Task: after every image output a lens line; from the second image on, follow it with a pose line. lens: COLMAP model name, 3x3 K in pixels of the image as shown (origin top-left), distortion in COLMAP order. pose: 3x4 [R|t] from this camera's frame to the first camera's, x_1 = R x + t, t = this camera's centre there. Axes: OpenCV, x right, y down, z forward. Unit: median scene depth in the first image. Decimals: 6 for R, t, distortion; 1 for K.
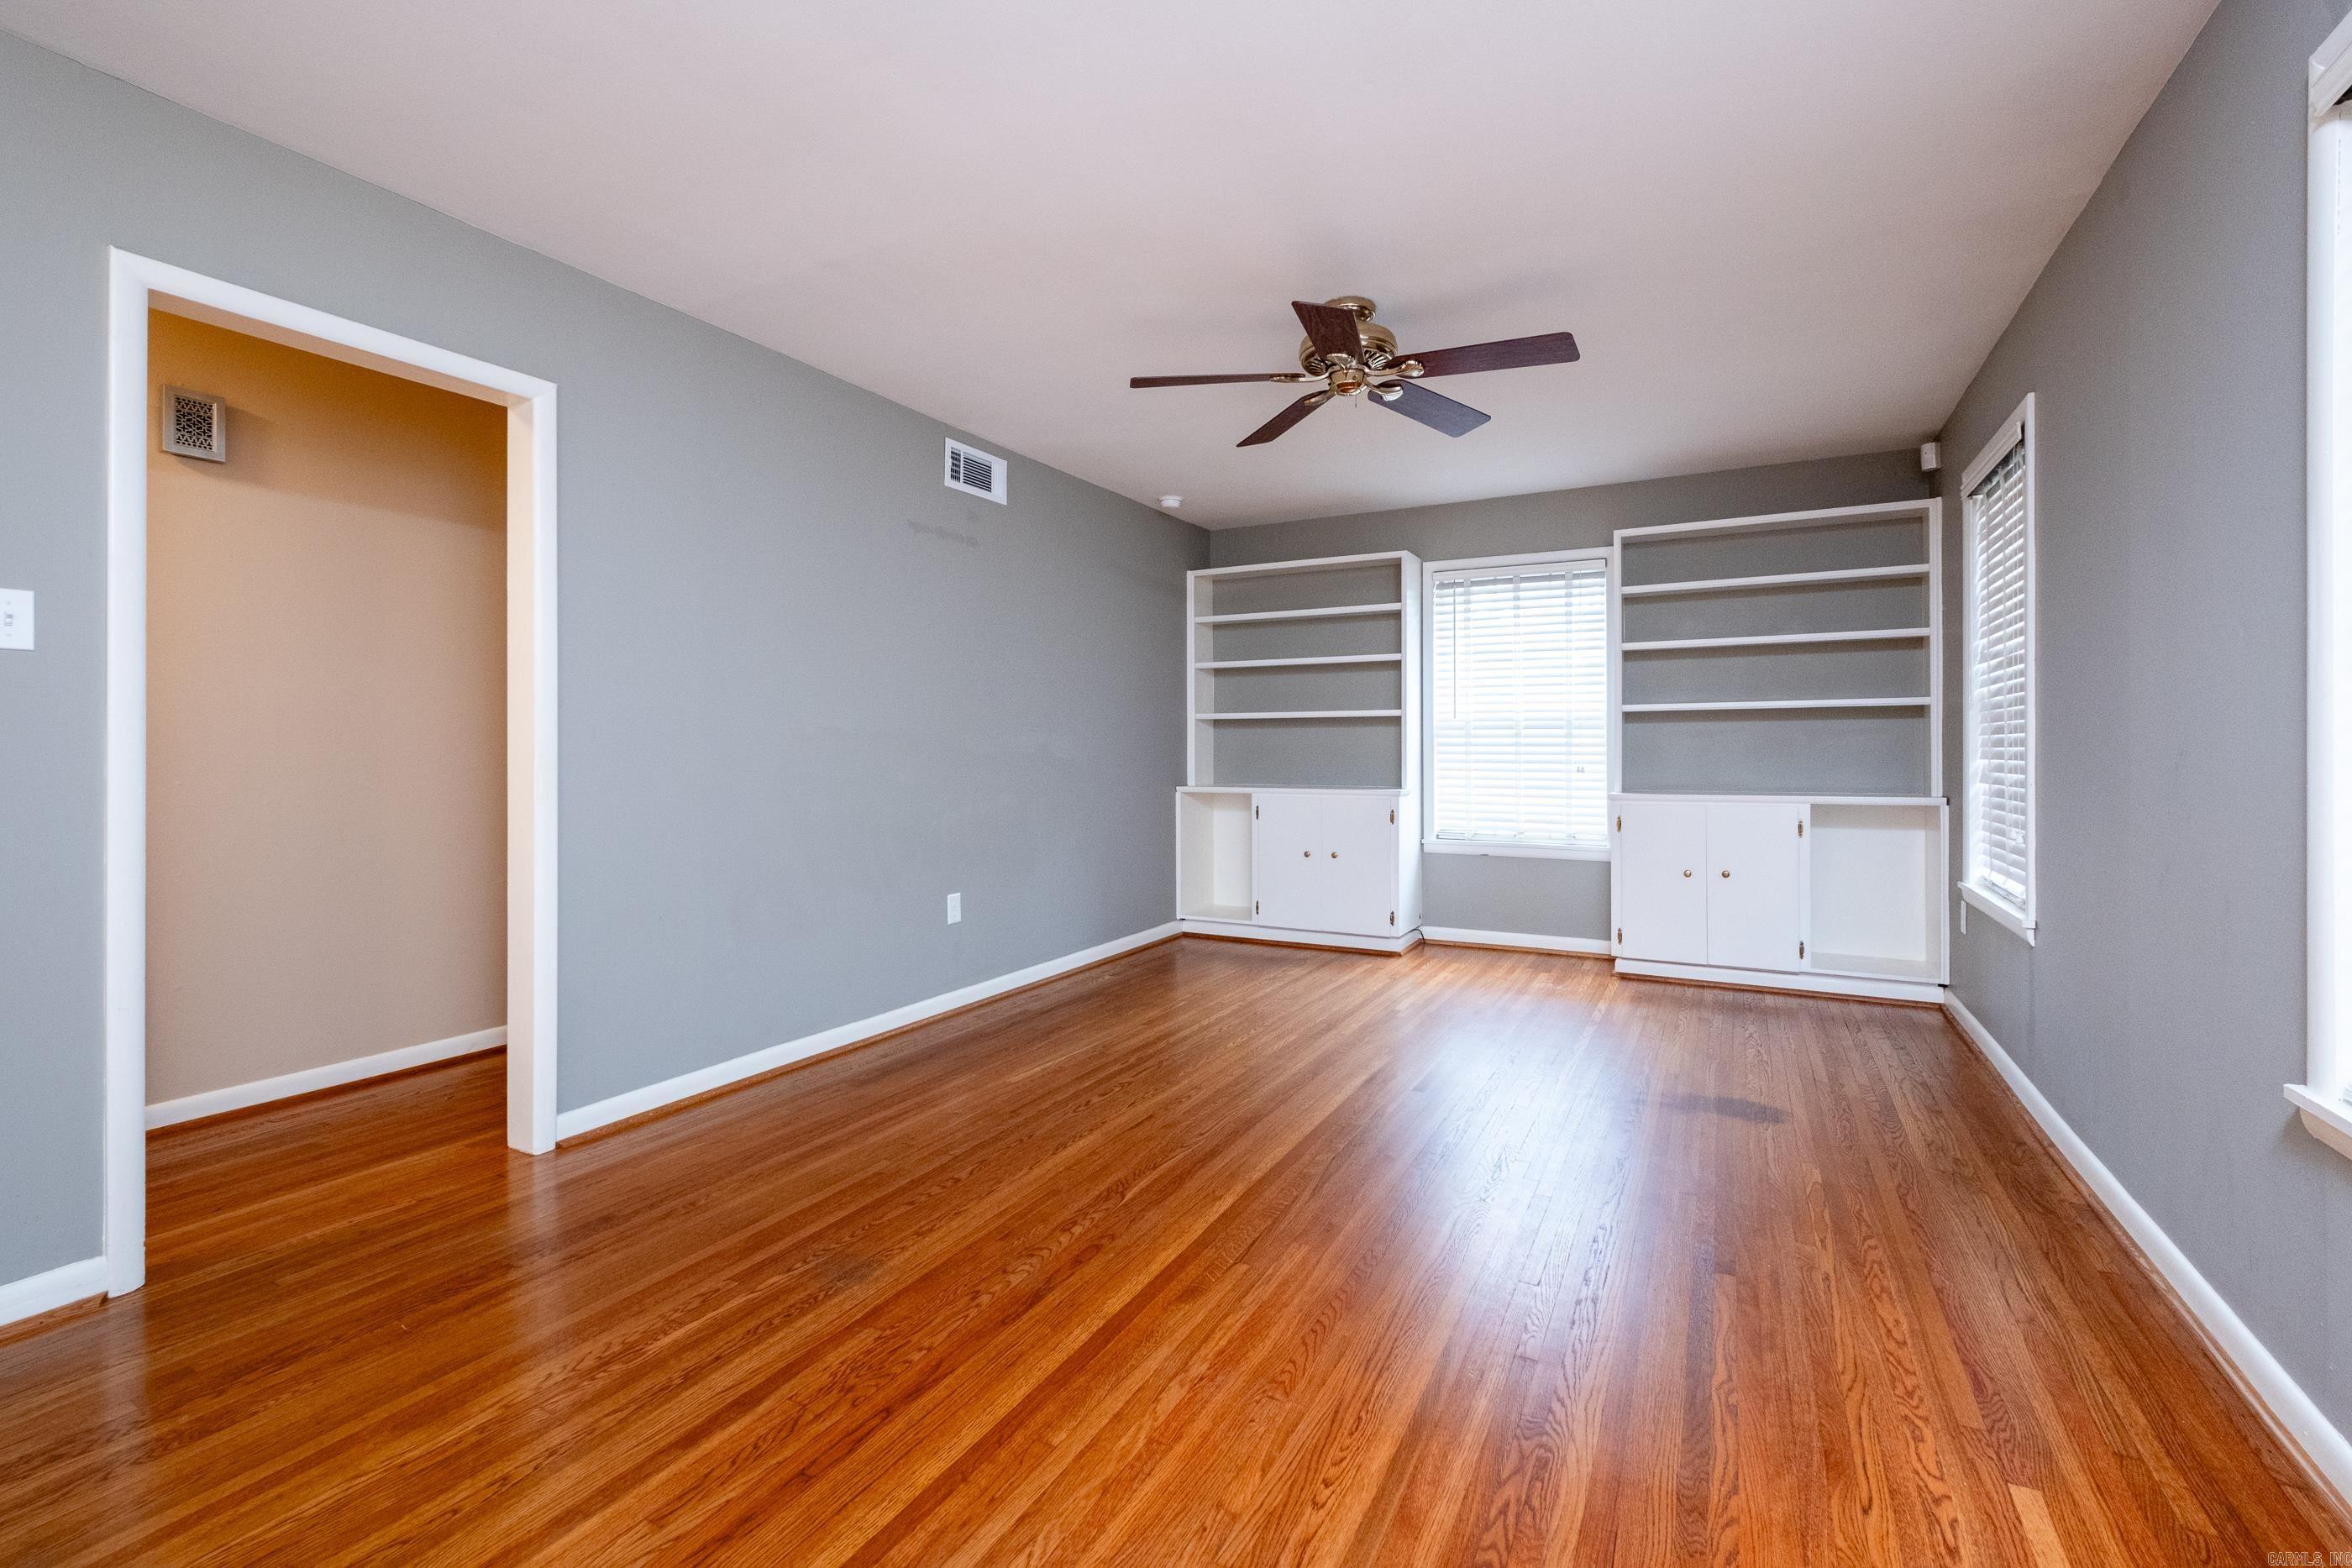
lens RADIAL K [[1115.7, 0, 1107.6], [0, 1115.7, 749.7], [0, 0, 1]] dist [0.002090, -0.001037]
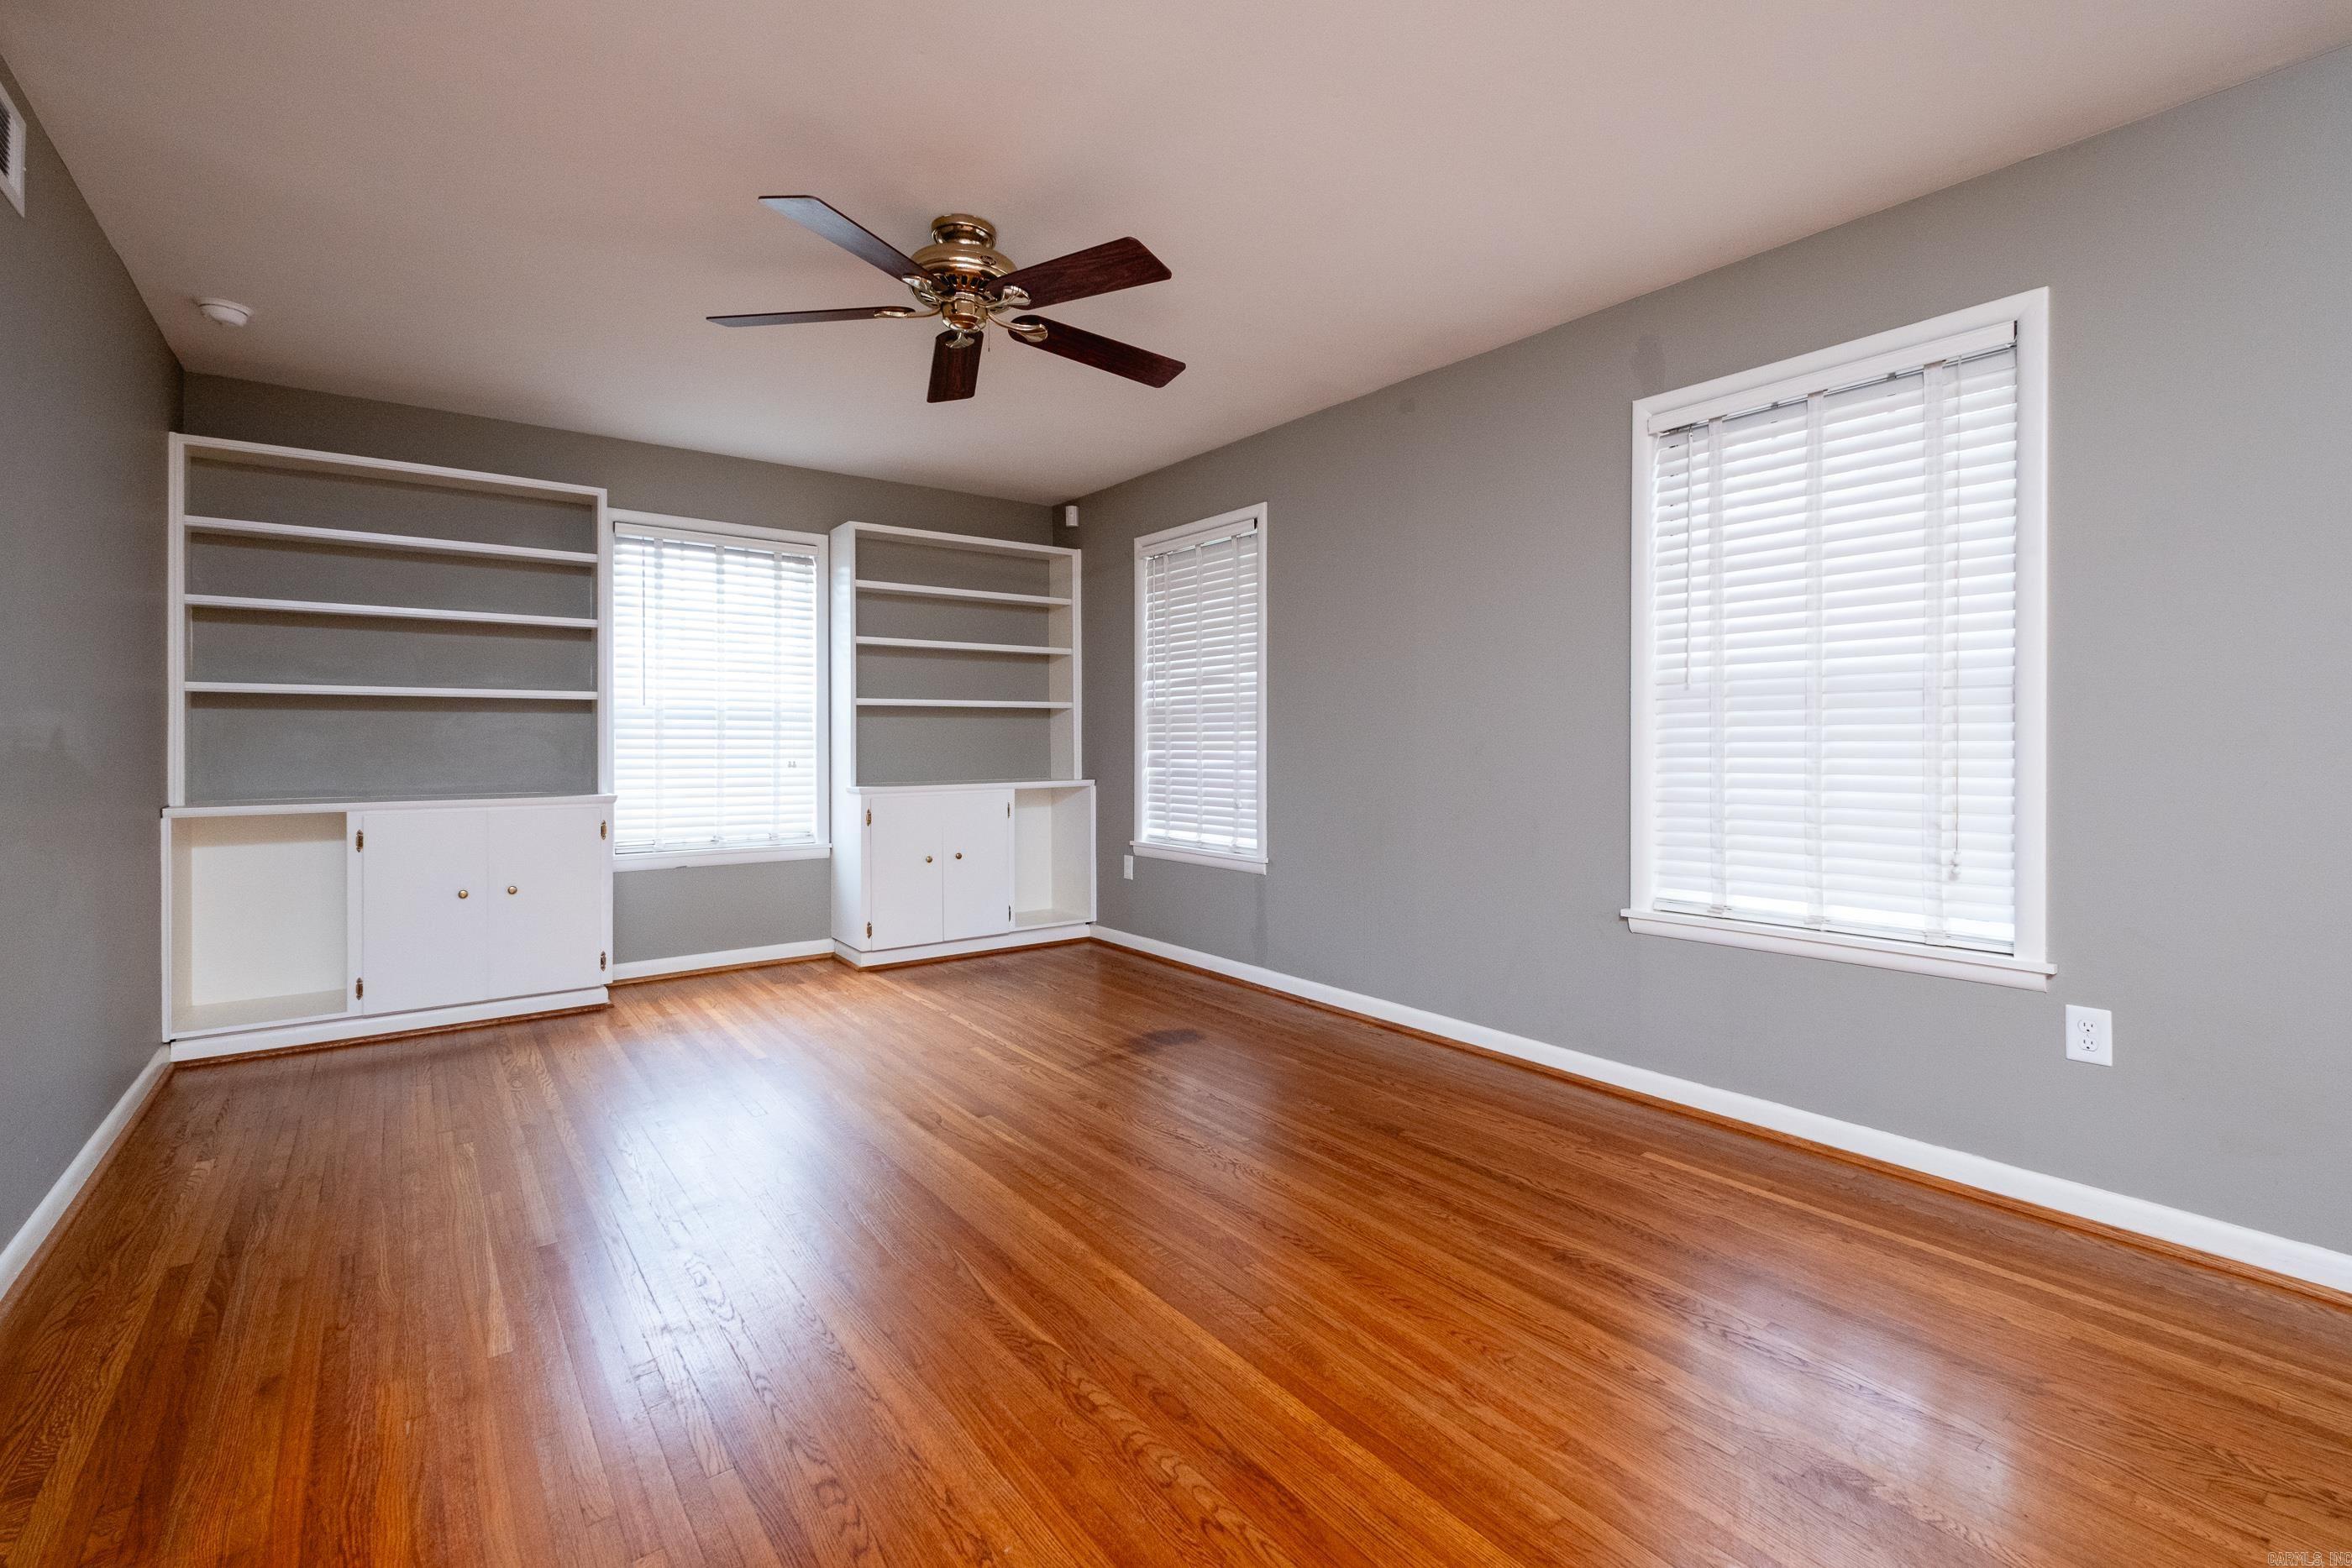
lens RADIAL K [[1065.2, 0, 1304.5], [0, 1065.2, 766.5], [0, 0, 1]] dist [0.006607, -0.000591]
pose [[0.308760, -0.022190, 0.950881, -0.552671], [-0.000290, 0.999726, 0.023424, -0.003036], [-0.951140, -0.007508, 0.308669, 0.562063]]
